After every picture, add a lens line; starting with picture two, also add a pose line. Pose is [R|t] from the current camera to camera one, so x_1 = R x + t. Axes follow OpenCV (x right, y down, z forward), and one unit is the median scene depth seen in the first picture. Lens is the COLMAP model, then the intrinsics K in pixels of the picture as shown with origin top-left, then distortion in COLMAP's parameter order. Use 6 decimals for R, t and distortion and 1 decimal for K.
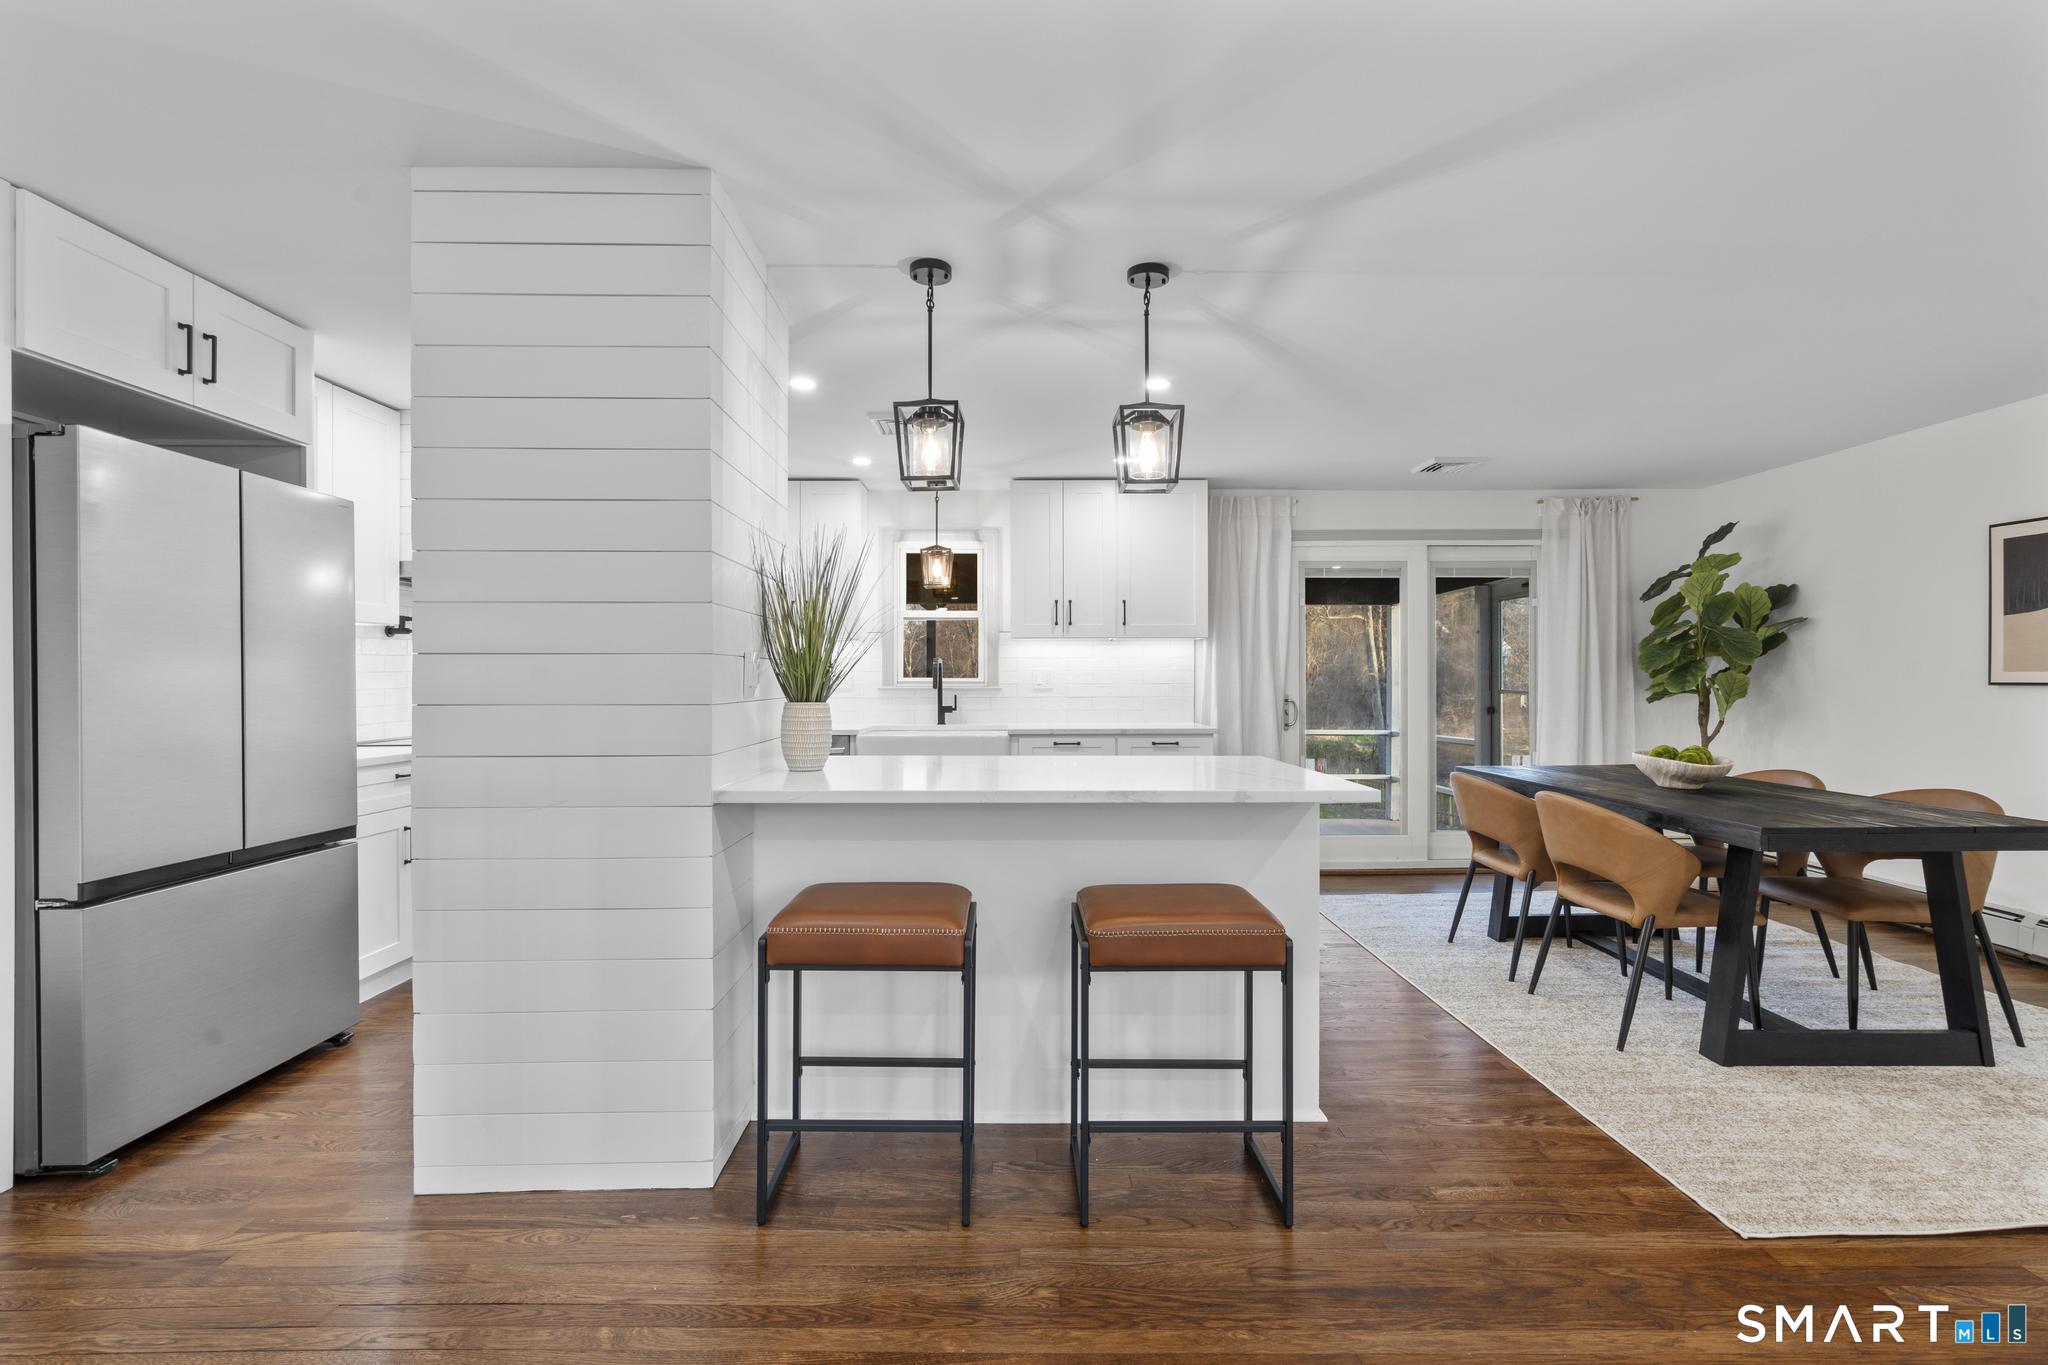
lens RADIAL K [[920.6, 0, 1014.3], [0, 920.6, 681.6], [0, 0, 1]] dist [-0.006988, 0.001889]
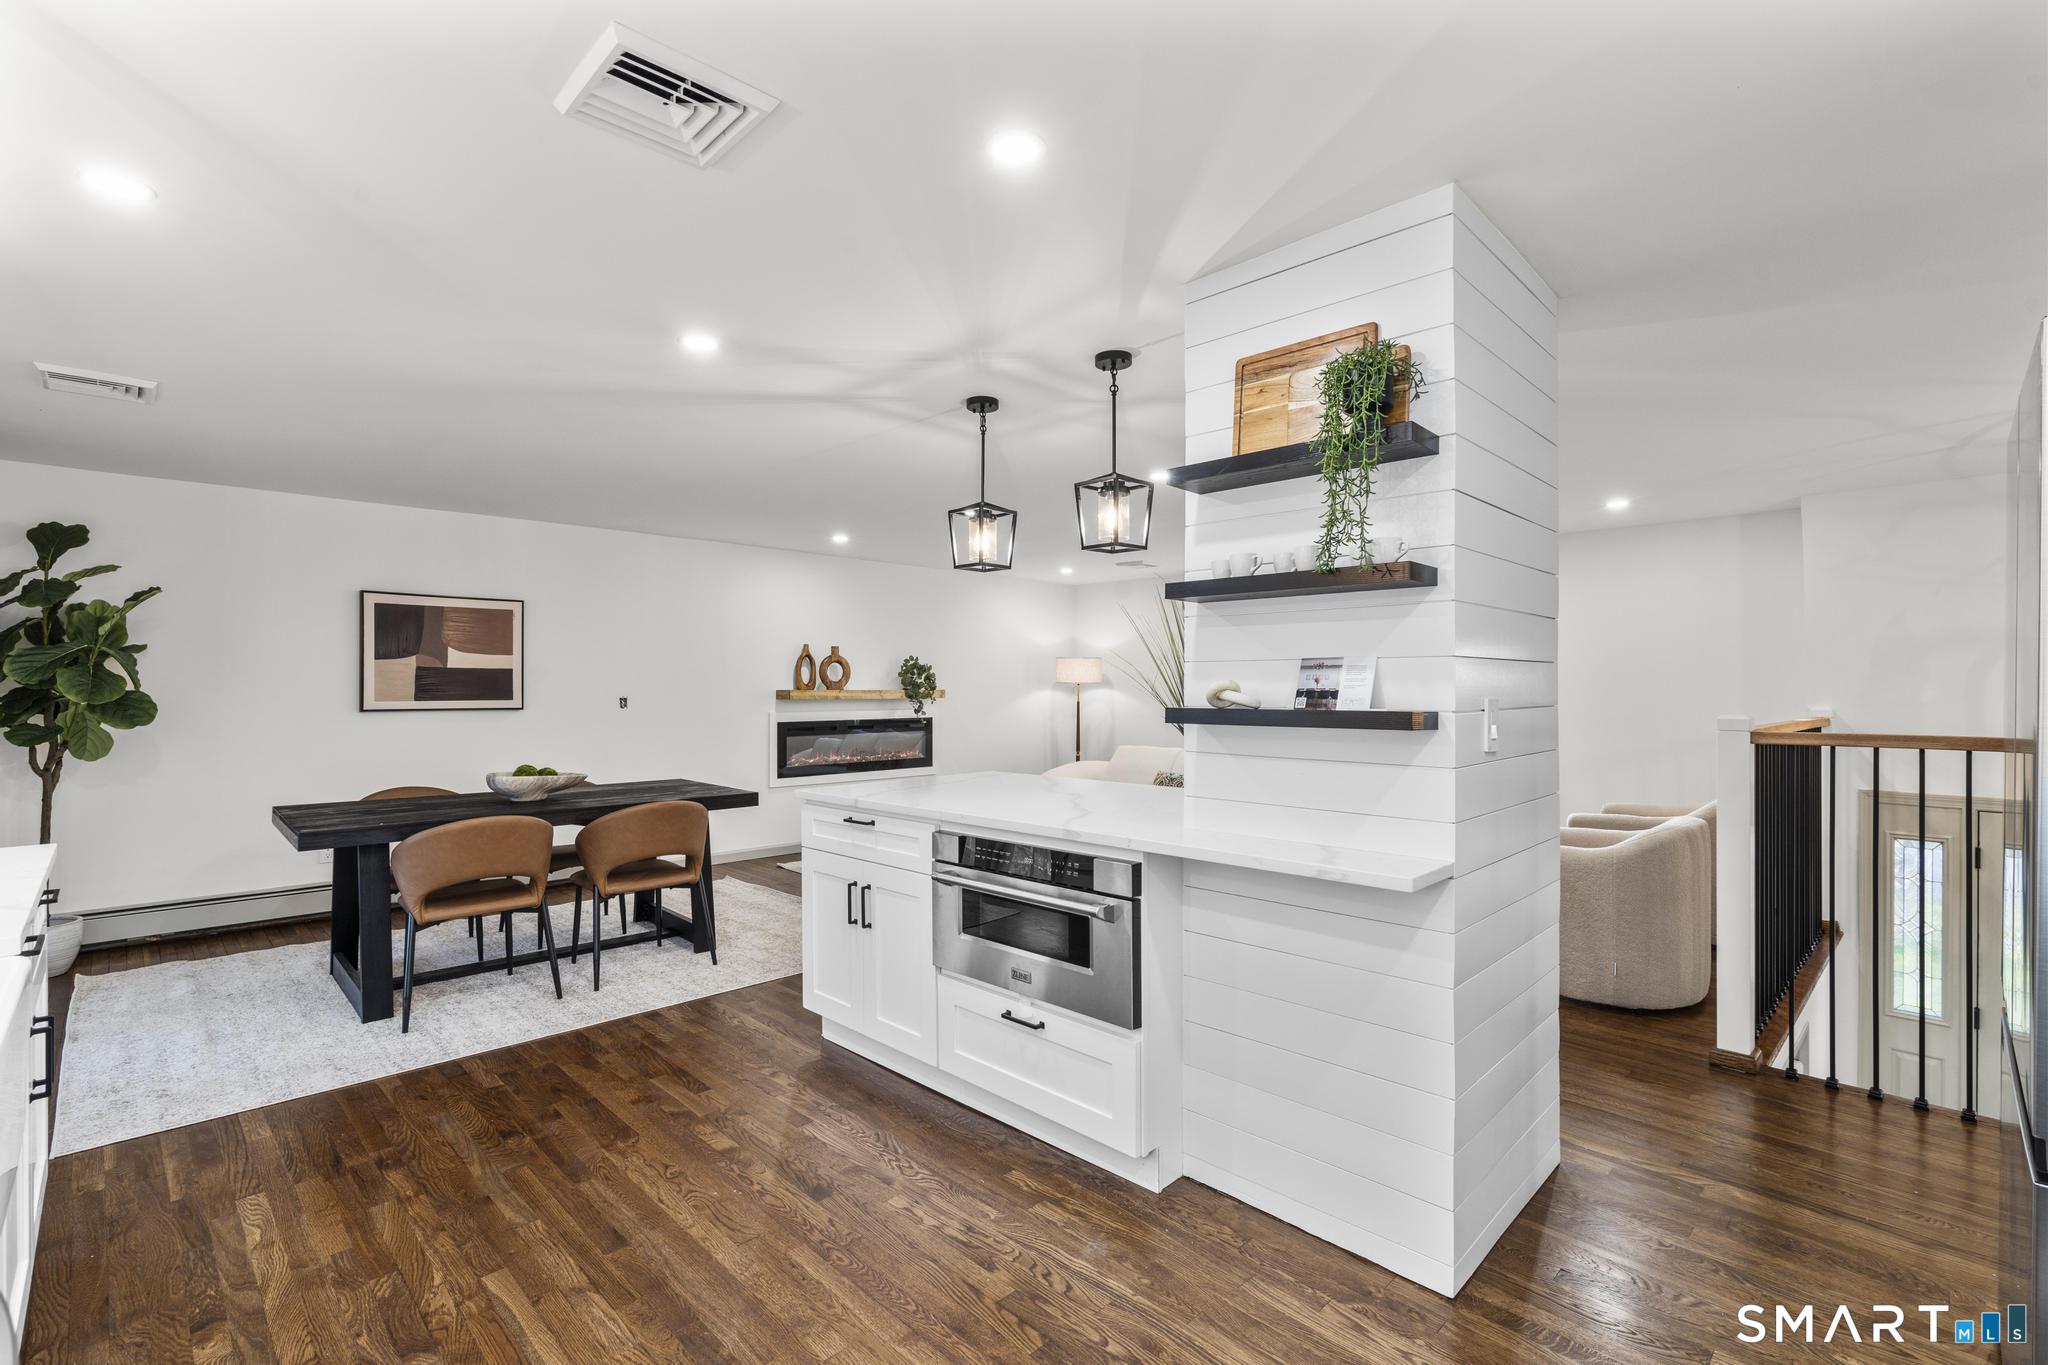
lens RADIAL K [[920.6, 0, 1011.8], [0, 920.6, 699.2], [0, 0, 1]] dist [-0.006988, 0.001889]
pose [[-0.688990, -0.010468, 0.724696, -0.600090], [0.001693, 0.999870, 0.016052, -0.037248], [-0.724769, 0.012287, -0.688882, 1.365692]]
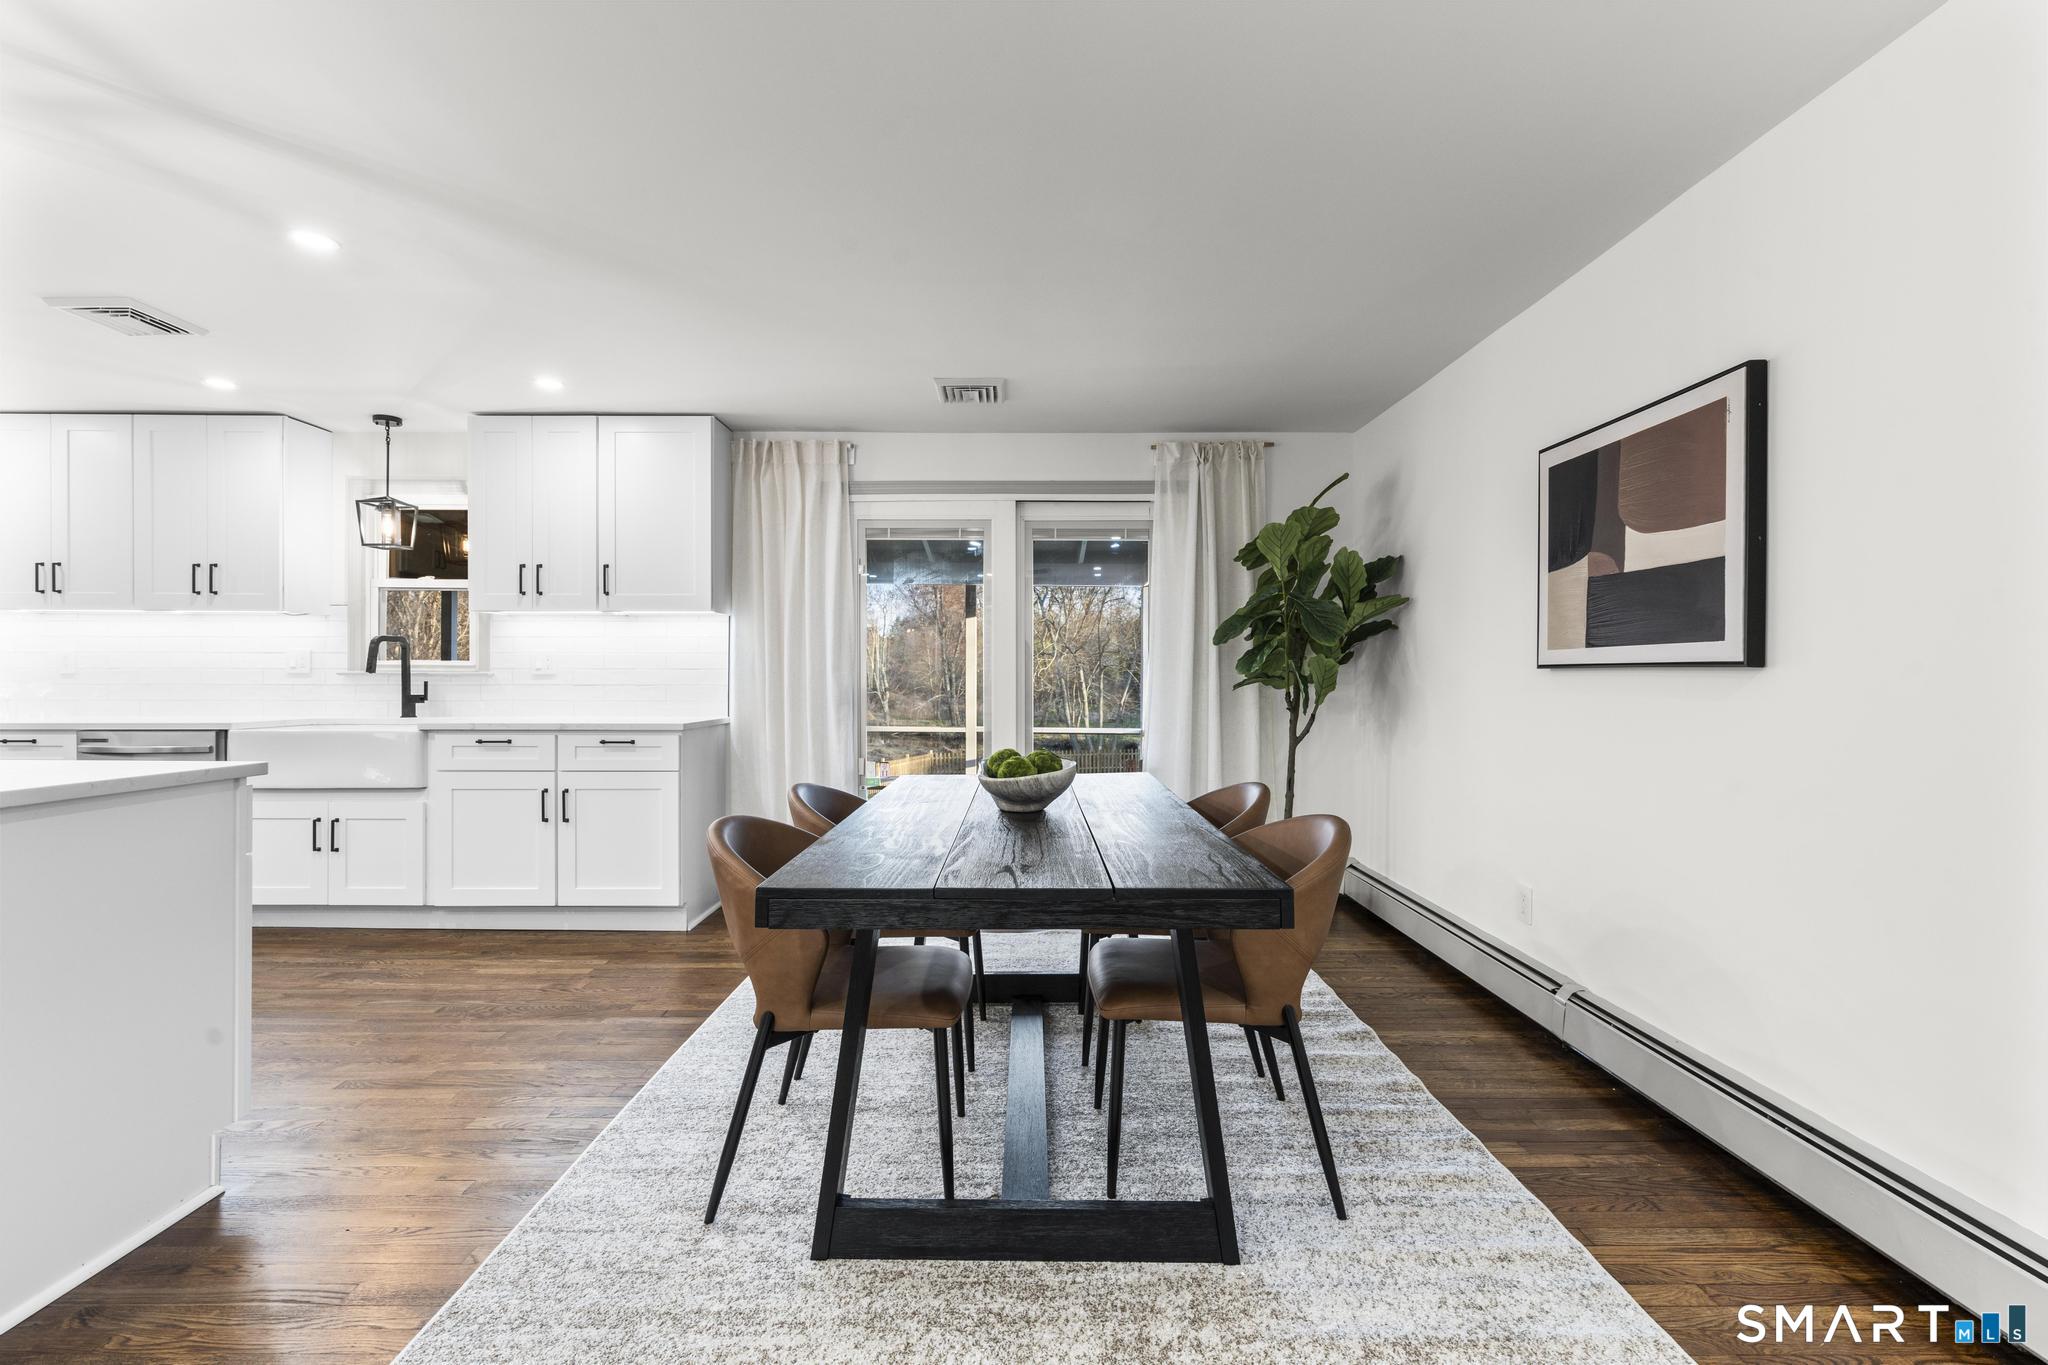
lens RADIAL K [[920.6, 0, 1011.3], [0, 920.6, 679.3], [0, 0, 1]] dist [-0.006988, 0.001889]
pose [[0.999980, 0.003918, -0.004973, 0.715988], [-0.003913, 0.999992, 0.001024, 0.014908], [0.004977, -0.001004, 0.999987, 0.289036]]
